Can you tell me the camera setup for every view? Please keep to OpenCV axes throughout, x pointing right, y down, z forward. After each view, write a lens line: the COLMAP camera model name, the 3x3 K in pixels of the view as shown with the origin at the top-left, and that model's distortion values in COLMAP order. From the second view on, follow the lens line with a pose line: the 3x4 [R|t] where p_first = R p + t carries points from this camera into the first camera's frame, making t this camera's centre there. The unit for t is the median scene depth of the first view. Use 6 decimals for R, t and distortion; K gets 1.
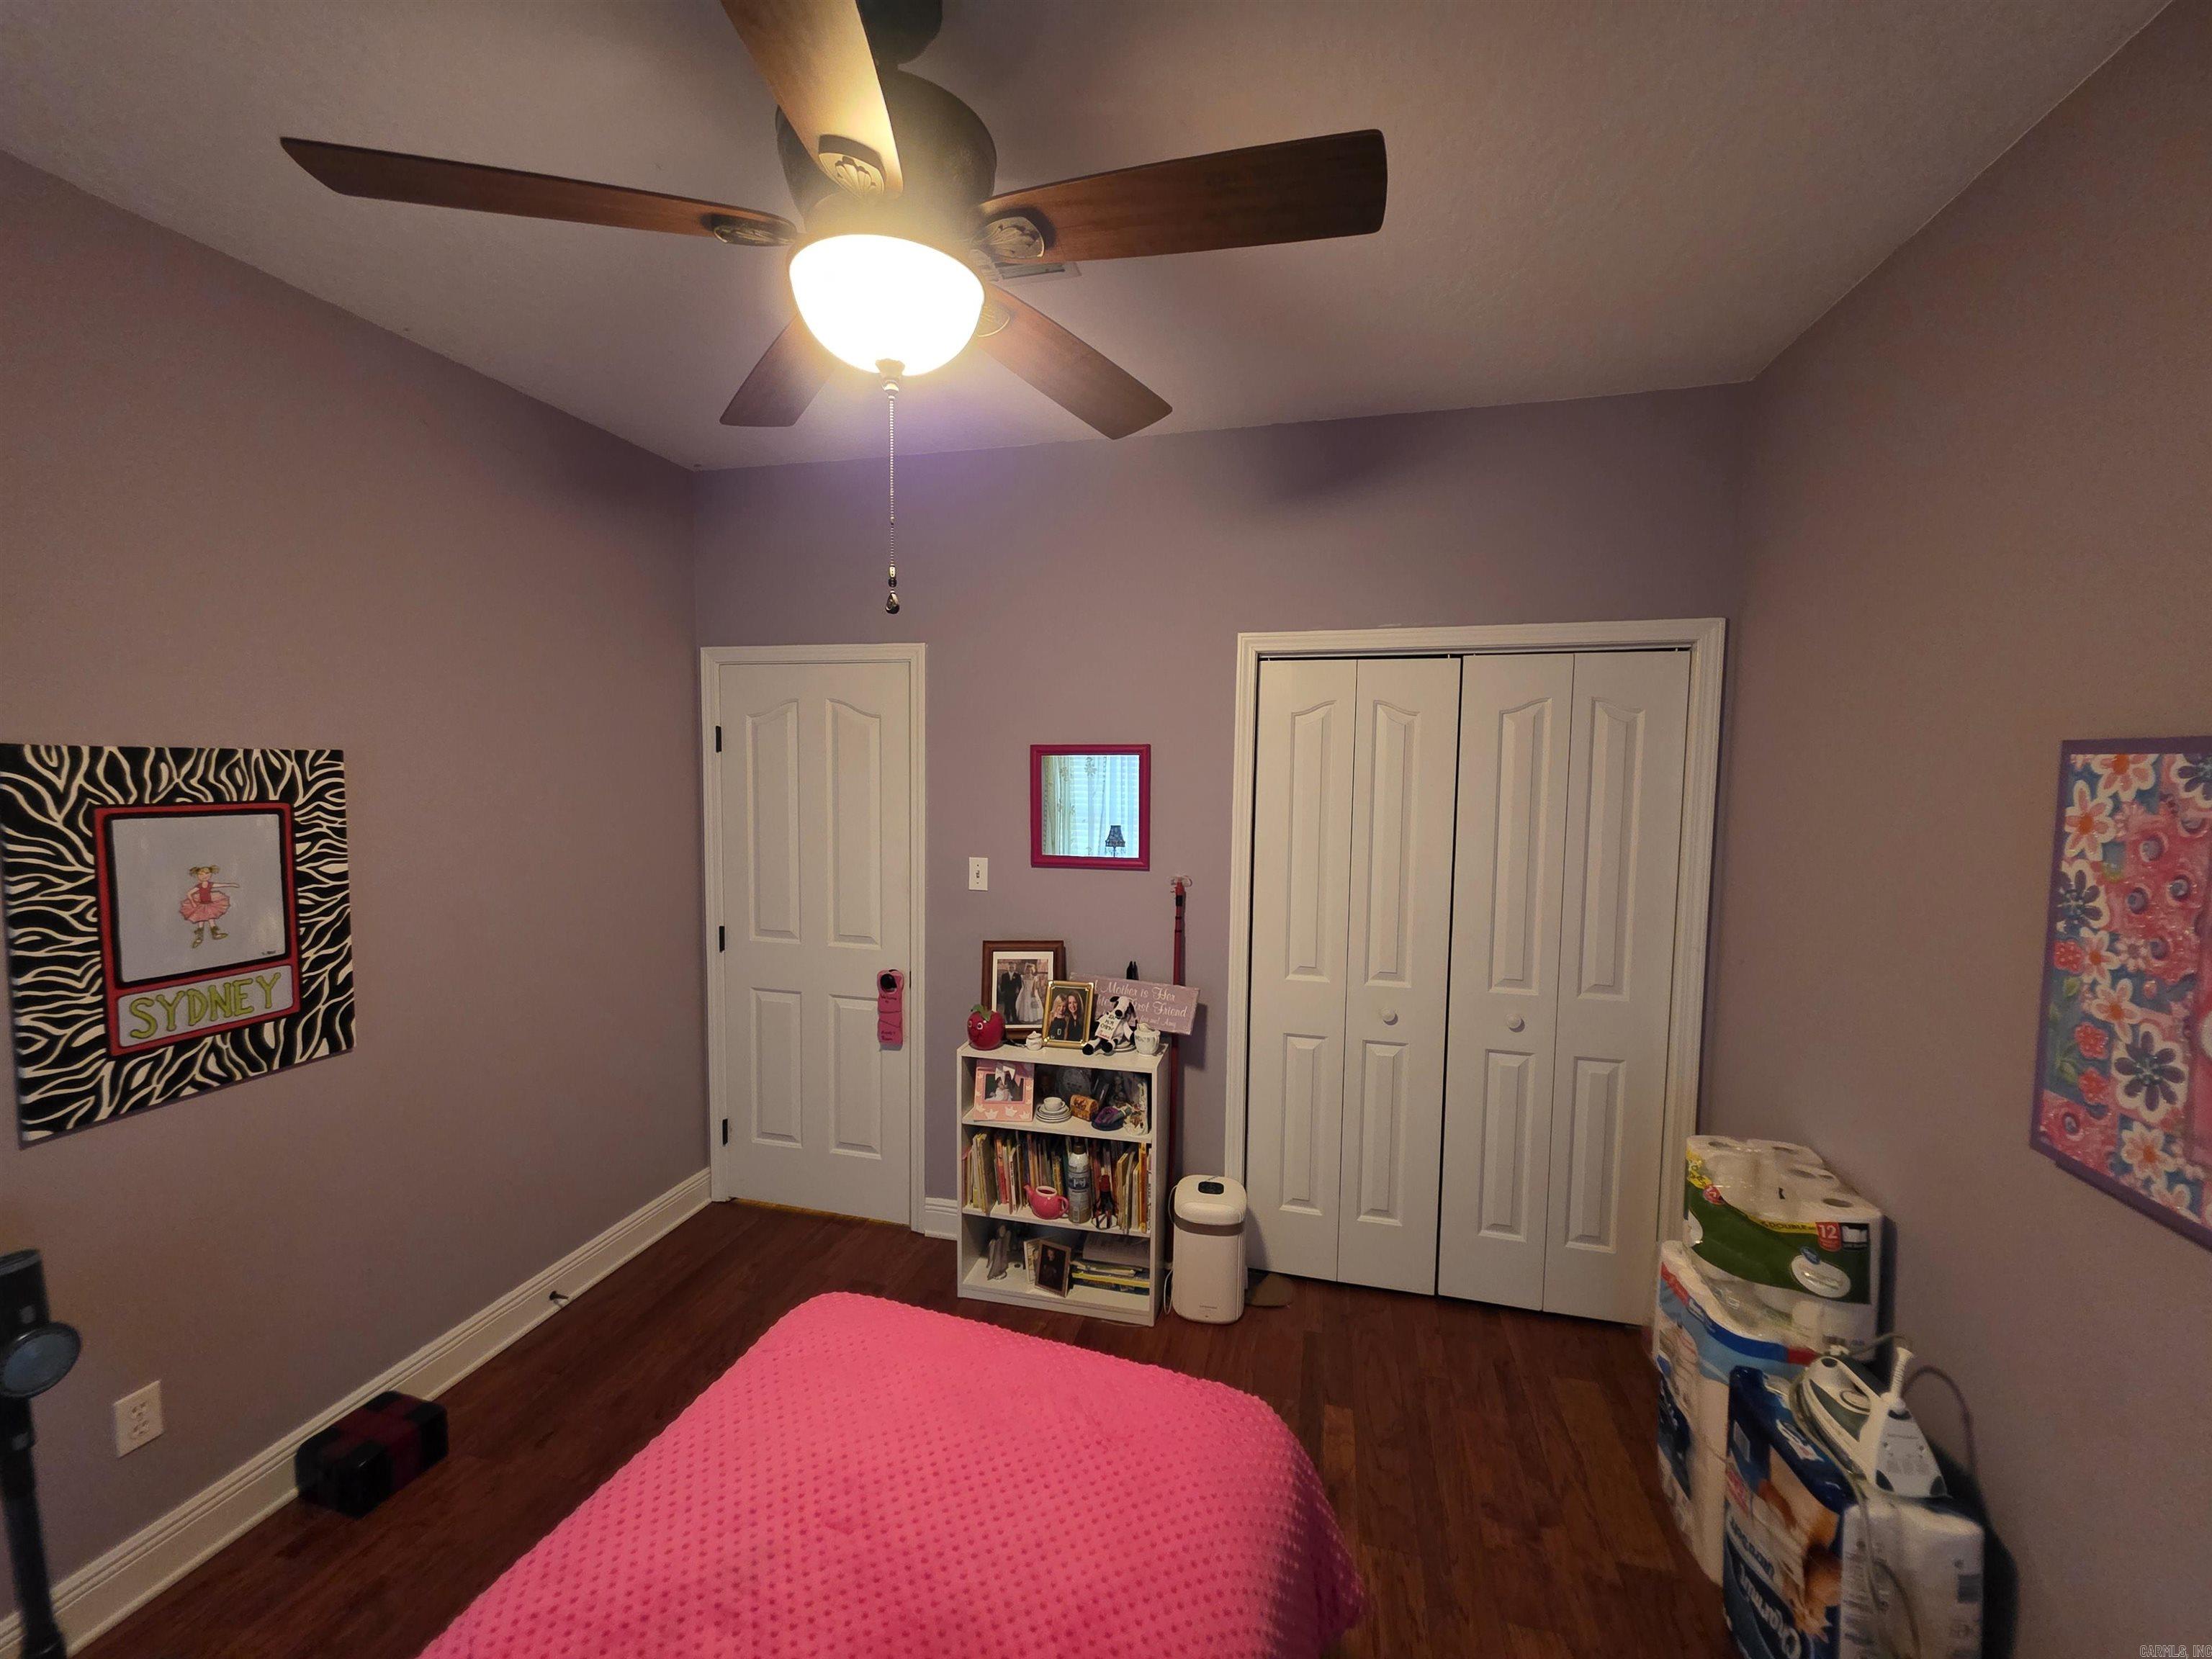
lens RADIAL K [[882.7, 0, 1101.7], [0, 882.7, 824.4], [0, 0, 1]] dist [0.002527, -0.000654]
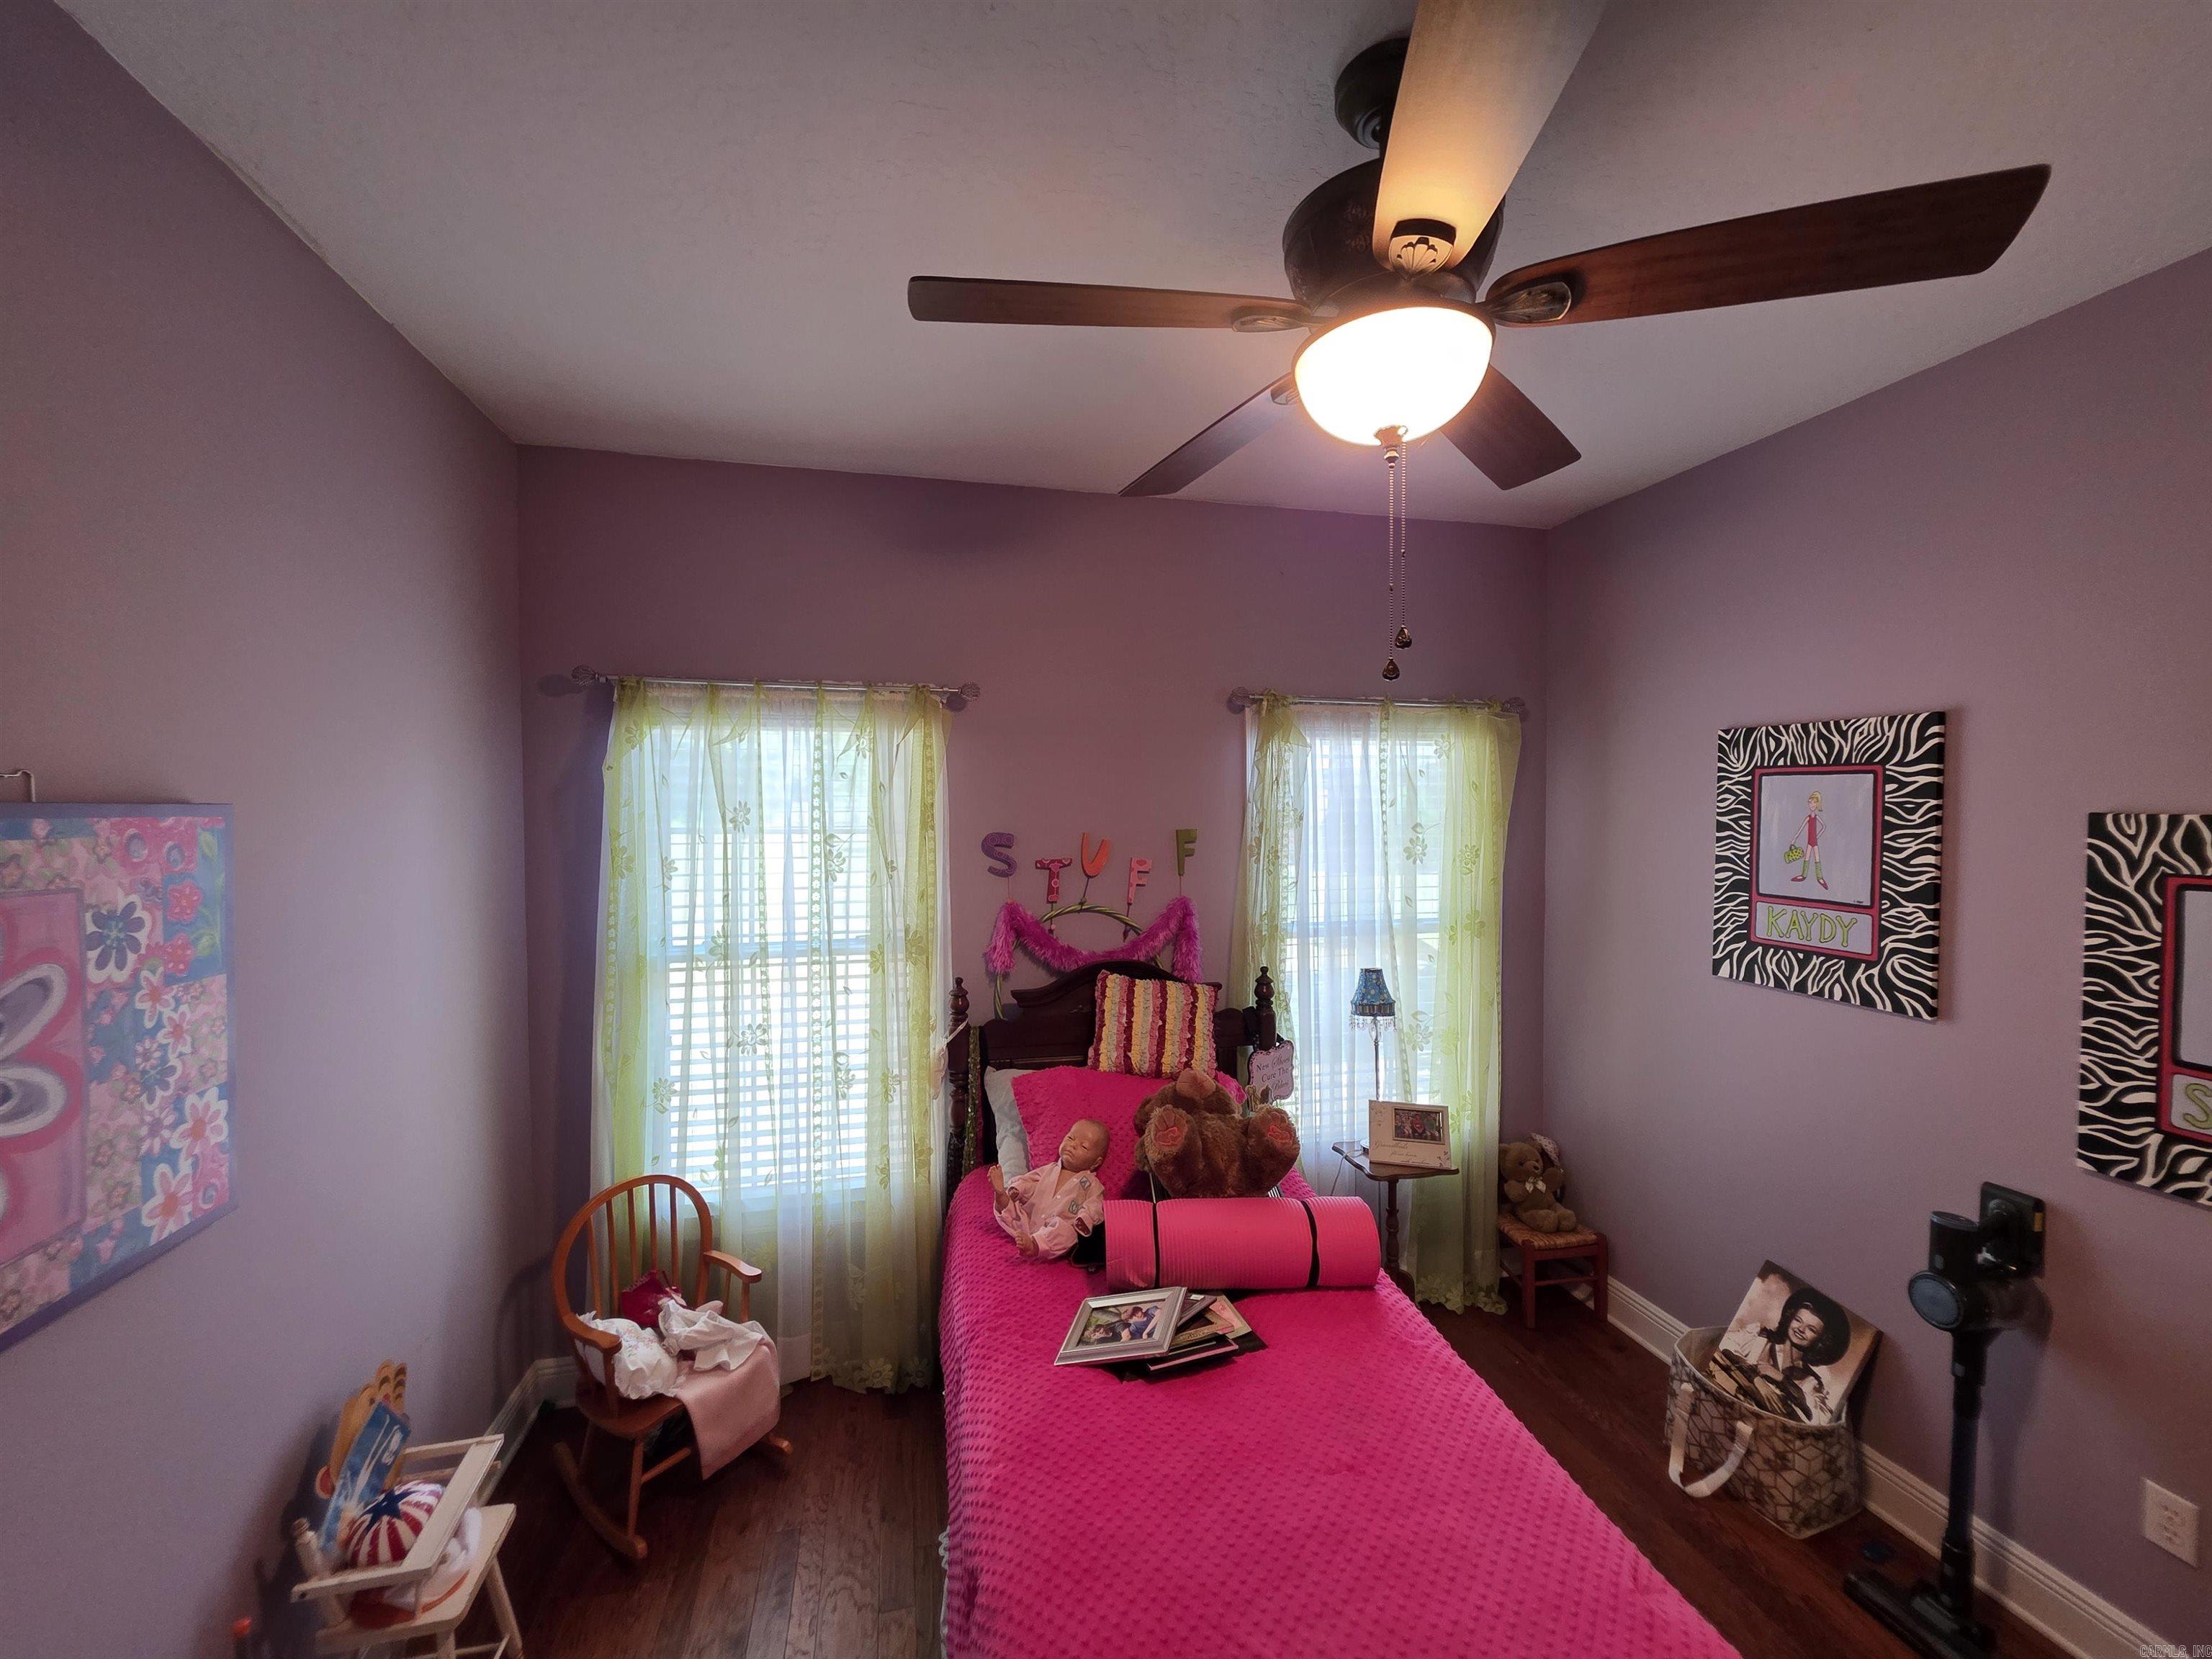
lens RADIAL K [[882.7, 0, 1101.7], [0, 882.7, 824.4], [0, 0, 1]] dist [0.002527, -0.000654]
pose [[-0.889085, 0.000095, -0.457741, 0.382474], [-0.037944, 0.996543, 0.073906, -0.105079], [0.456166, 0.083078, -0.886008, 1.334431]]
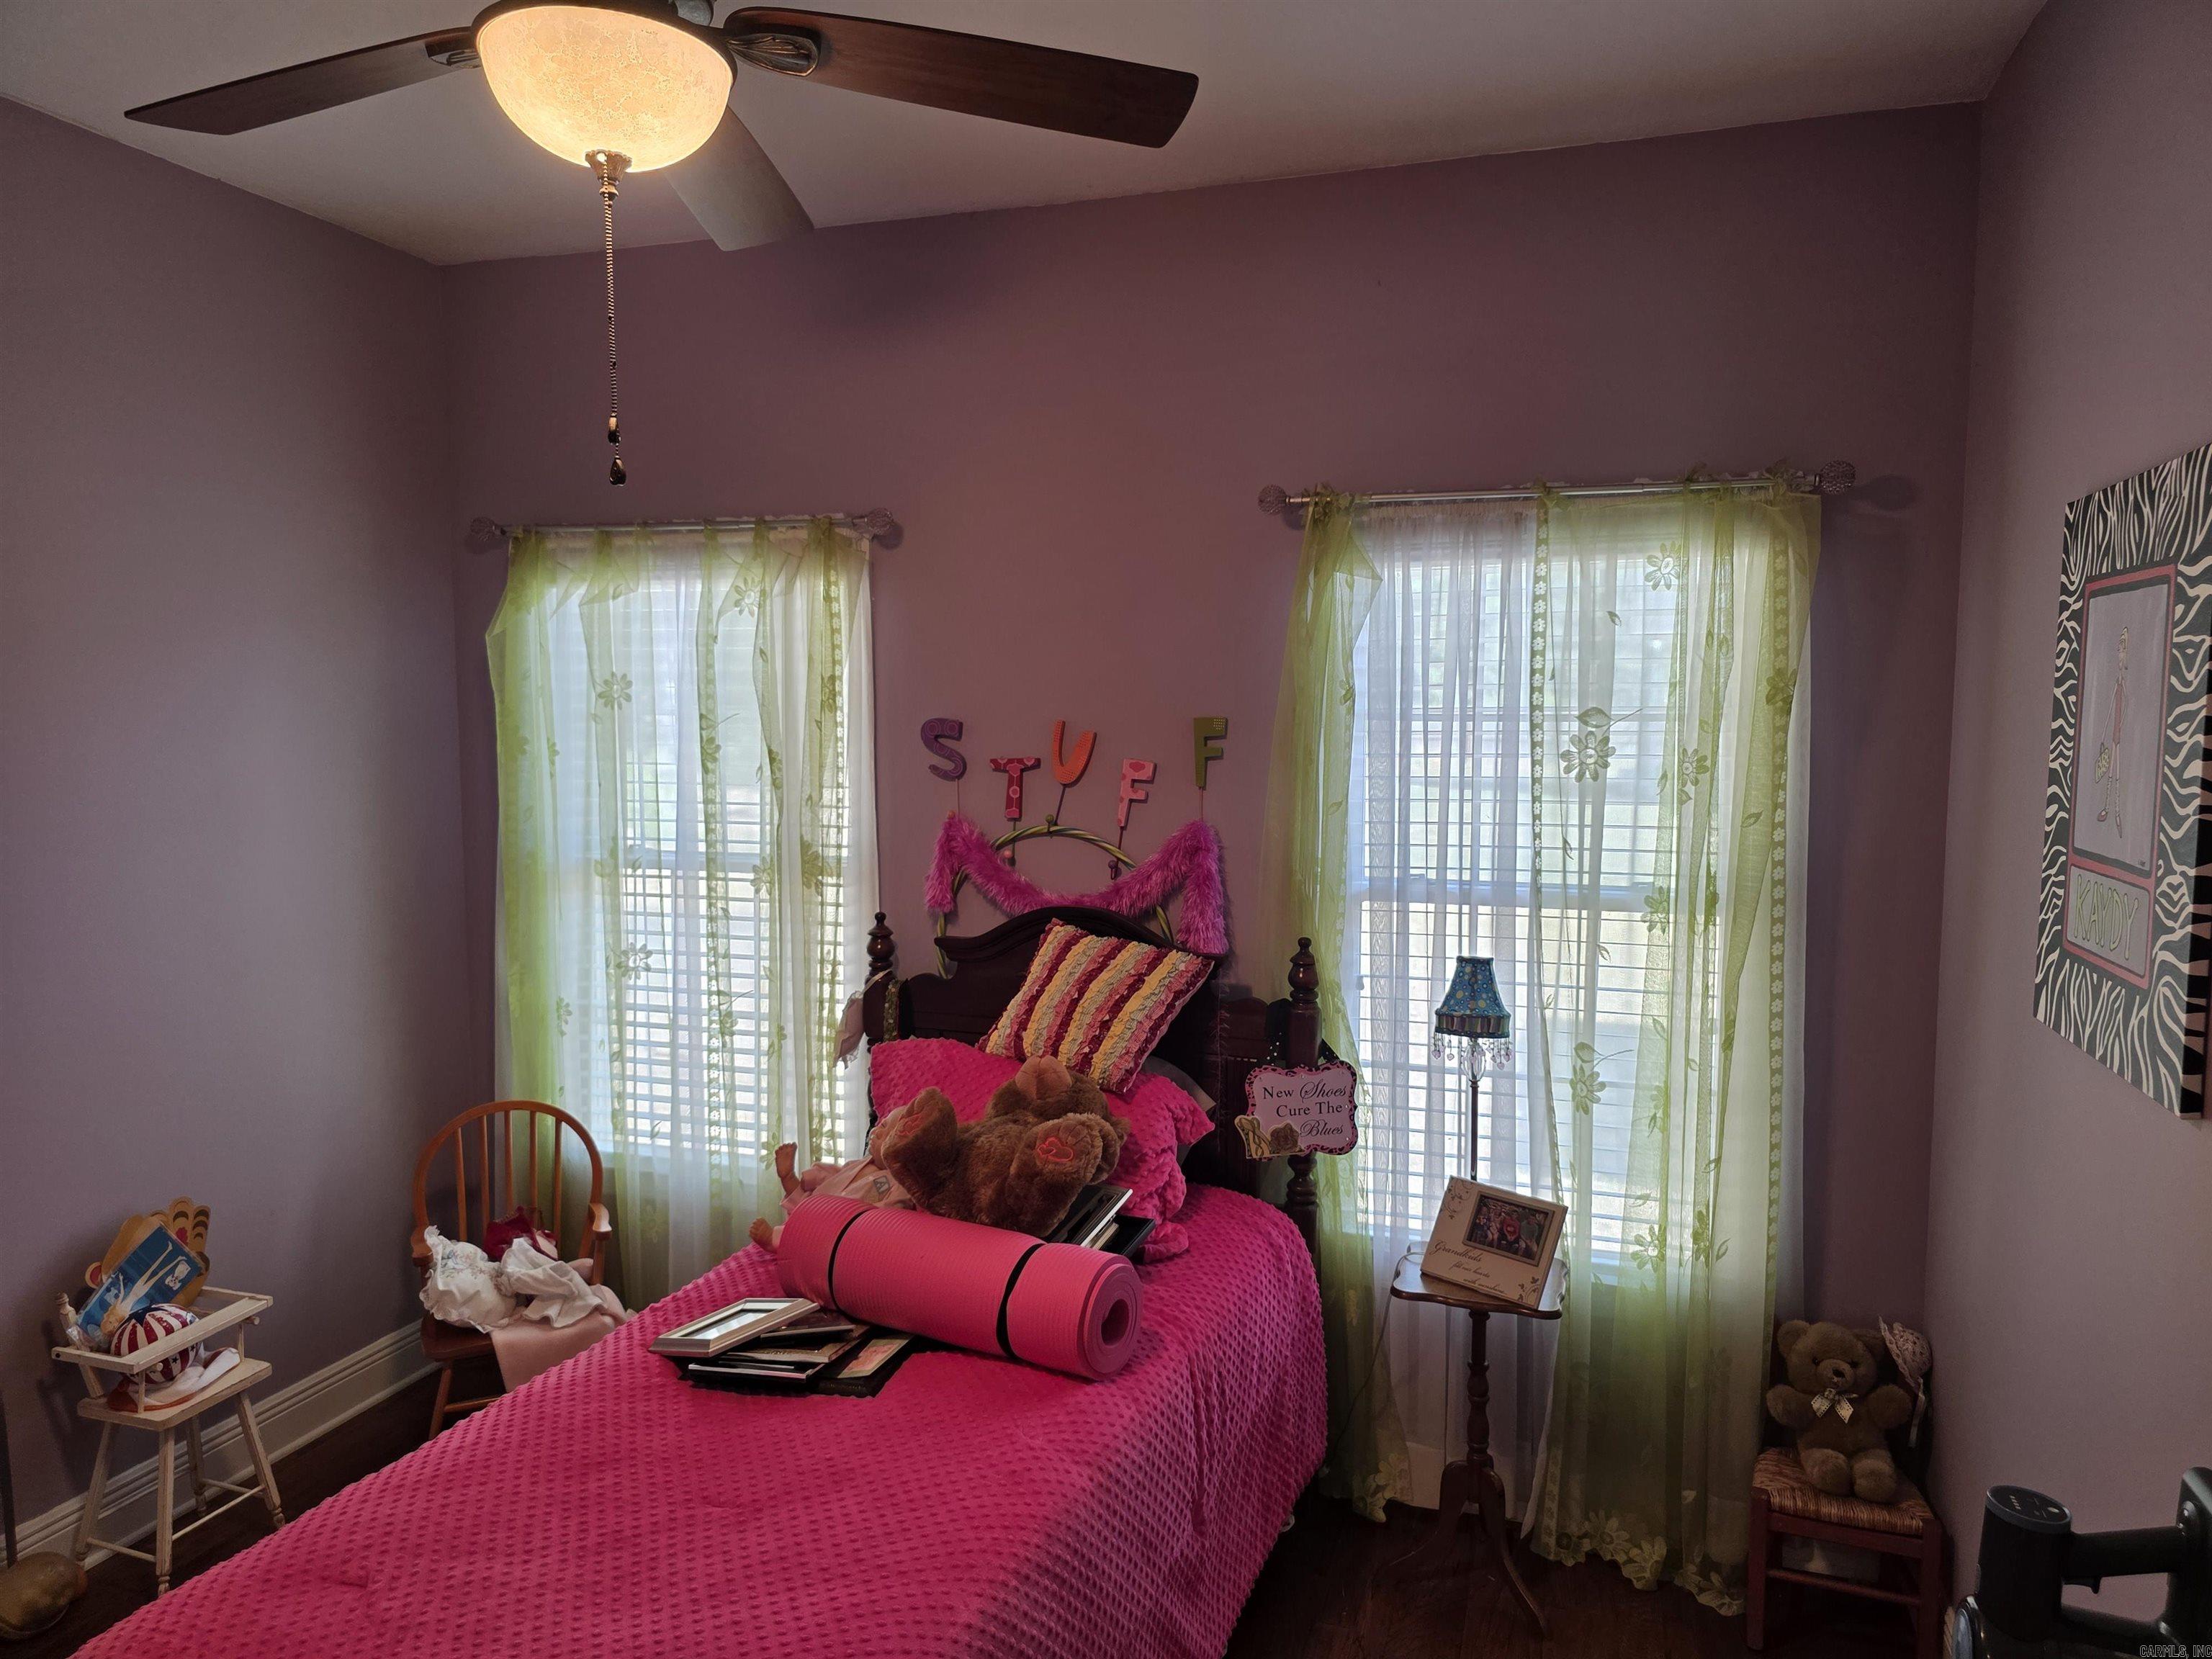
lens RADIAL K [[1494.8, 0, 1113.3], [0, 1494.8, 825.6], [0, 0, 1]] dist [0.048104, -0.048207]
pose [[-0.997159, -0.020972, 0.072349, -0.590928], [-0.010672, 0.990105, 0.139924, -0.099632], [-0.074568, 0.138754, -0.987516, 1.771553]]
